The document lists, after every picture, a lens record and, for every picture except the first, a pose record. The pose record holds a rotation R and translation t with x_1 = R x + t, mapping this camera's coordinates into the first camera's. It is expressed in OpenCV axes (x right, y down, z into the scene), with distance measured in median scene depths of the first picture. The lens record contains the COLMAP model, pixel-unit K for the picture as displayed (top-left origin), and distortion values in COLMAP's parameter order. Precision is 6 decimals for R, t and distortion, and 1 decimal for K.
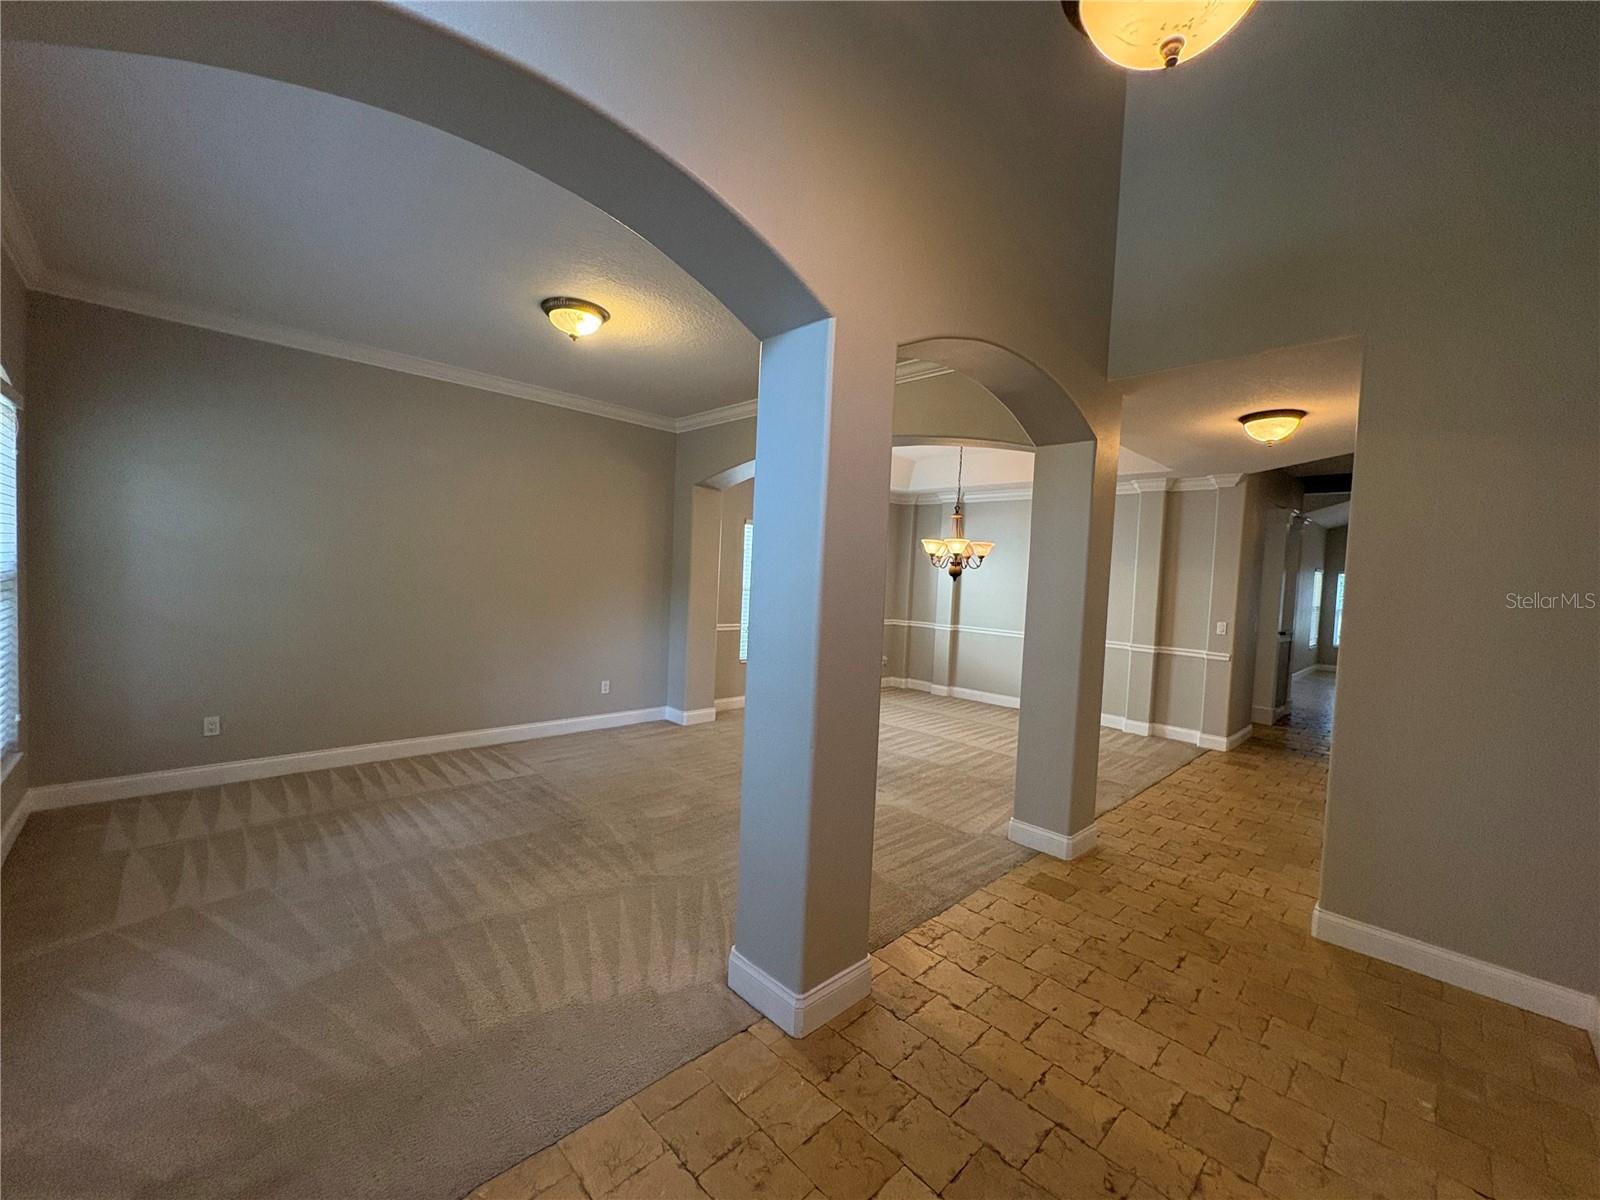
lens RADIAL K [[636.0, 0, 800.0], [0, 636.0, 600.0], [0, 0, 1]] dist [0.002043, 0.000336]
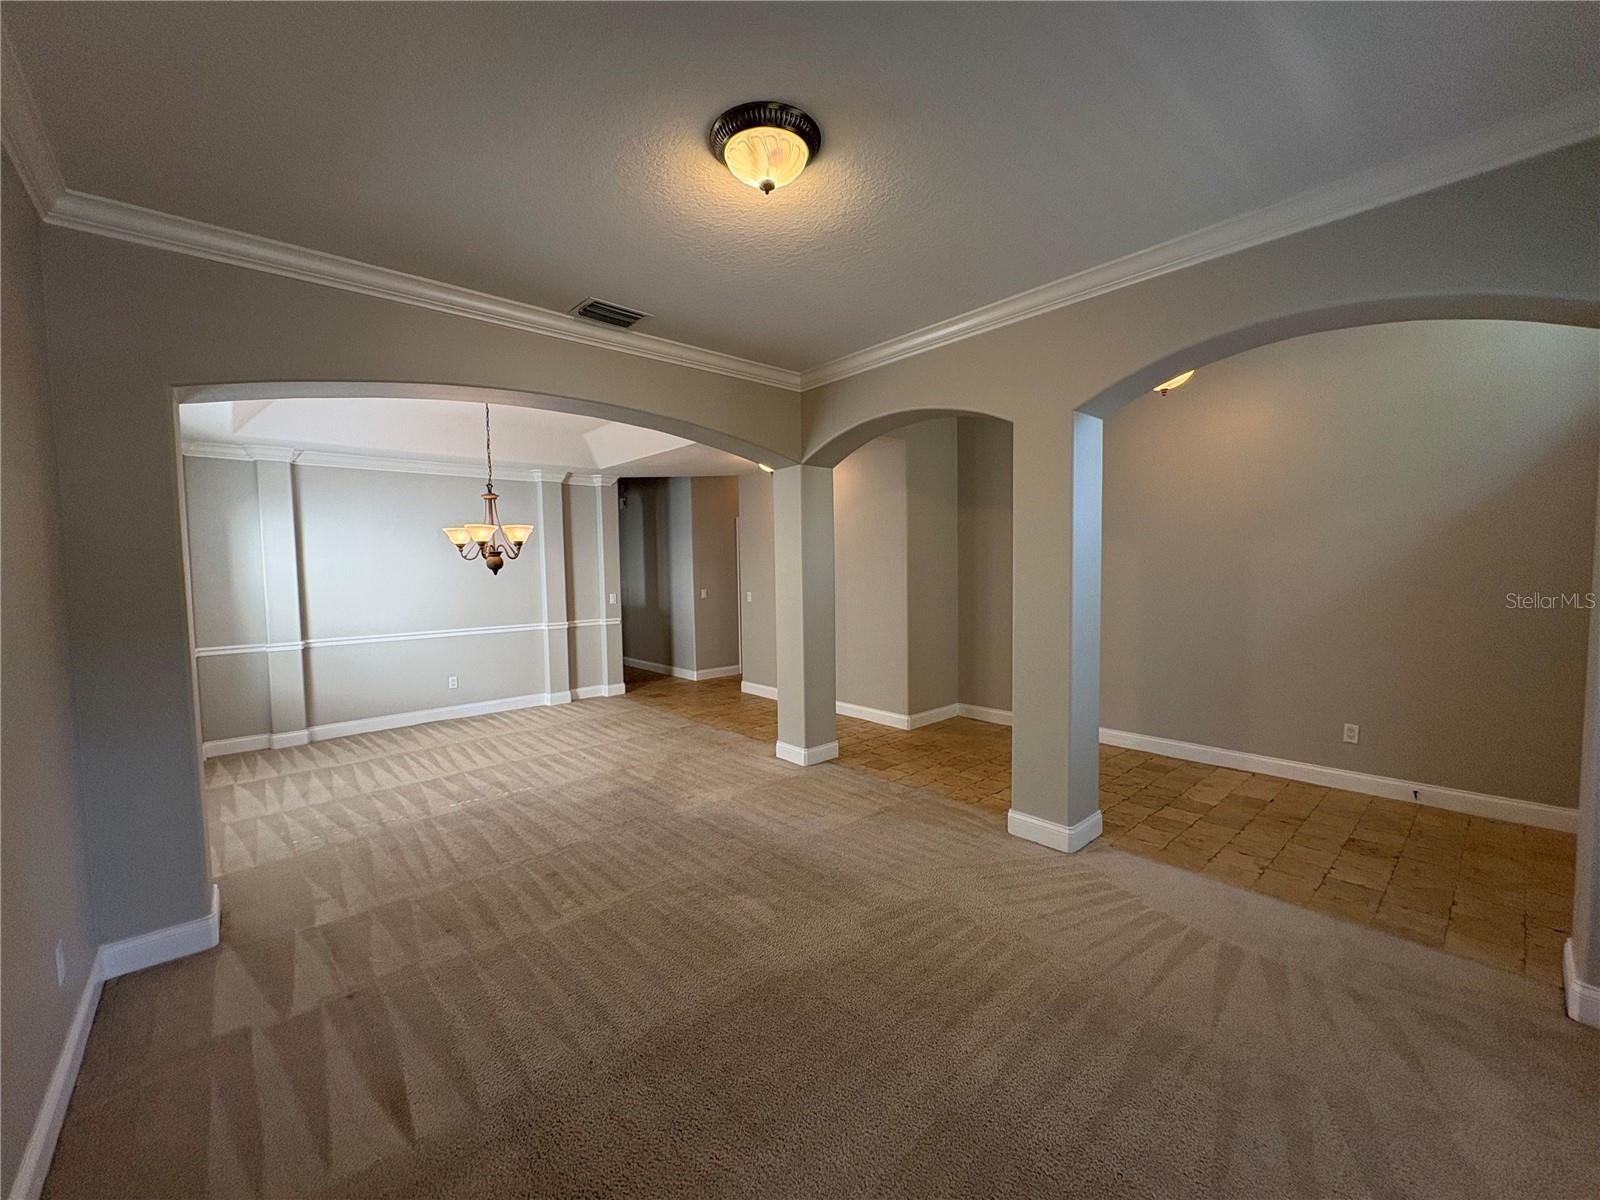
lens RADIAL K [[636.0, 0, 800.0], [0, 636.0, 600.0], [0, 0, 1]] dist [0.002043, 0.000336]
pose [[0.046774, -0.102764, 0.993605, -0.629712], [0.059304, 0.993225, 0.099933, -0.063064], [-0.997144, 0.054250, 0.052551, 0.624413]]
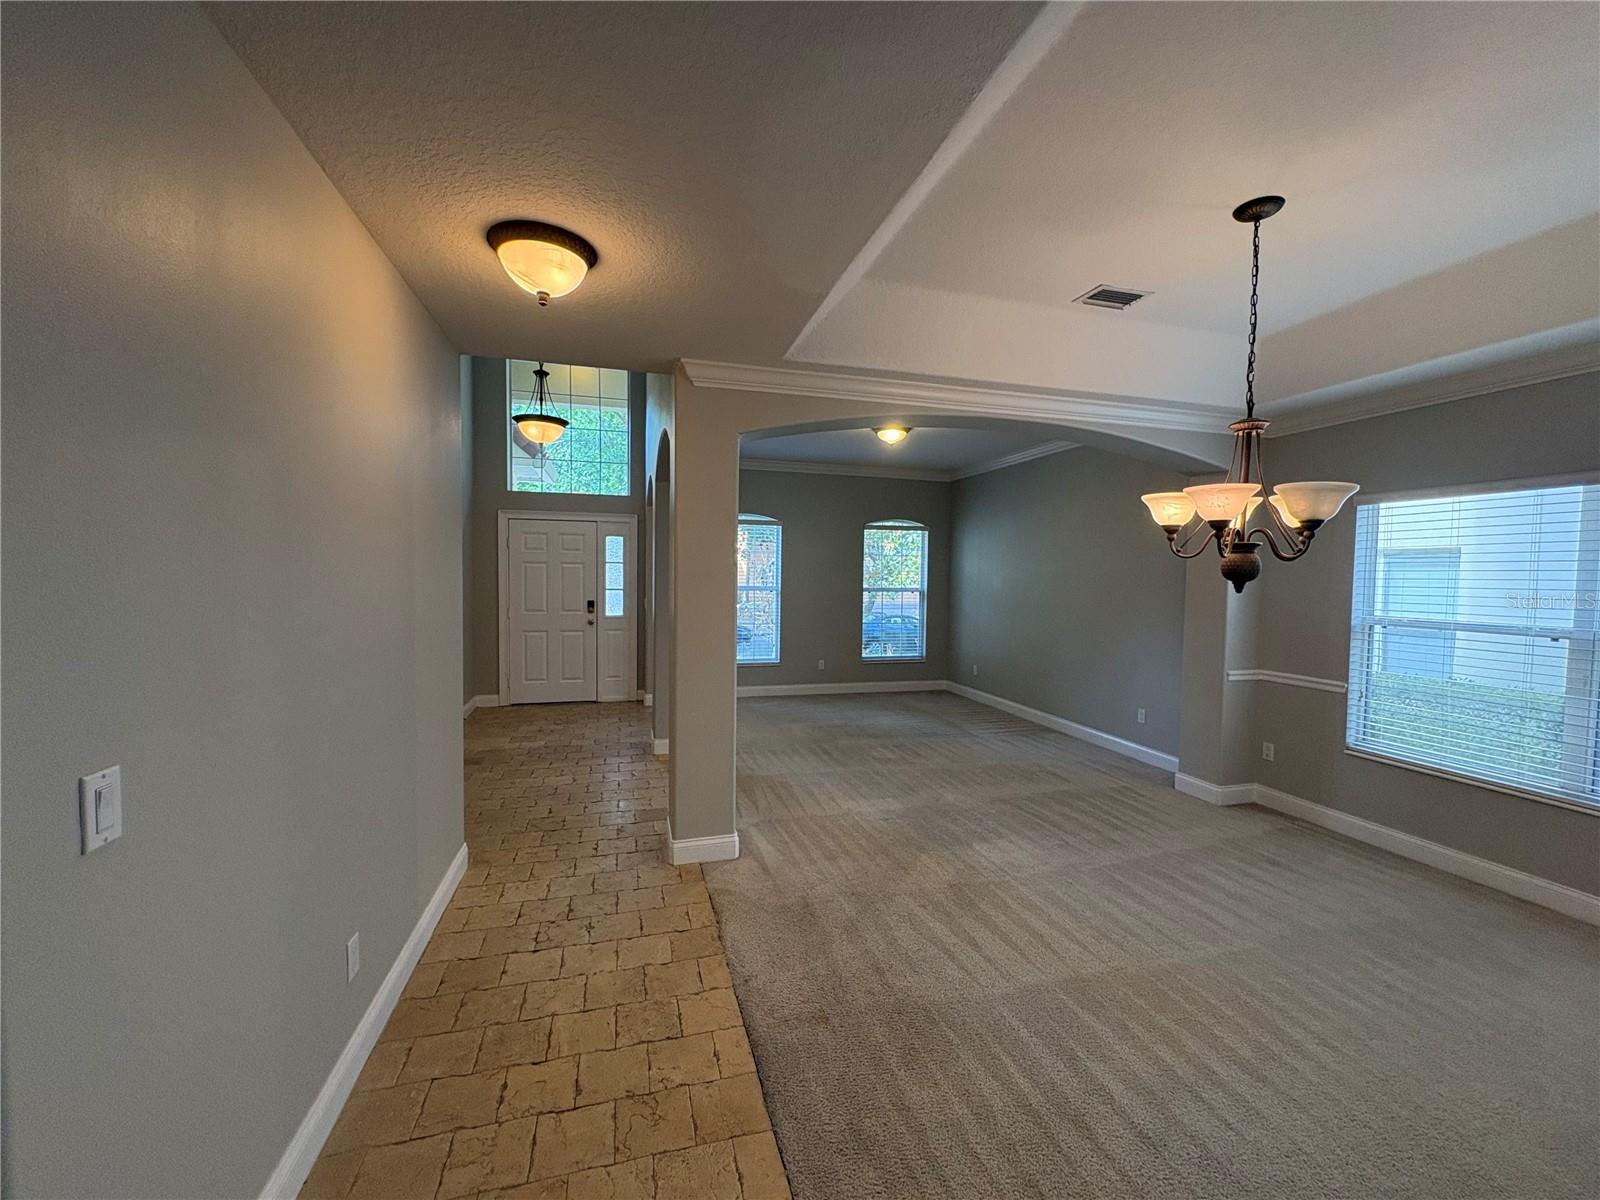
lens RADIAL K [[636.0, 0, 800.0], [0, 636.0, 600.0], [0, 0, 1]] dist [0.002043, 0.000336]
pose [[-0.477692, -0.016502, -0.878372, 0.796552], [-0.067712, 0.997541, 0.018083, -0.015115], [0.875914, 0.068115, -0.477635, 1.059753]]
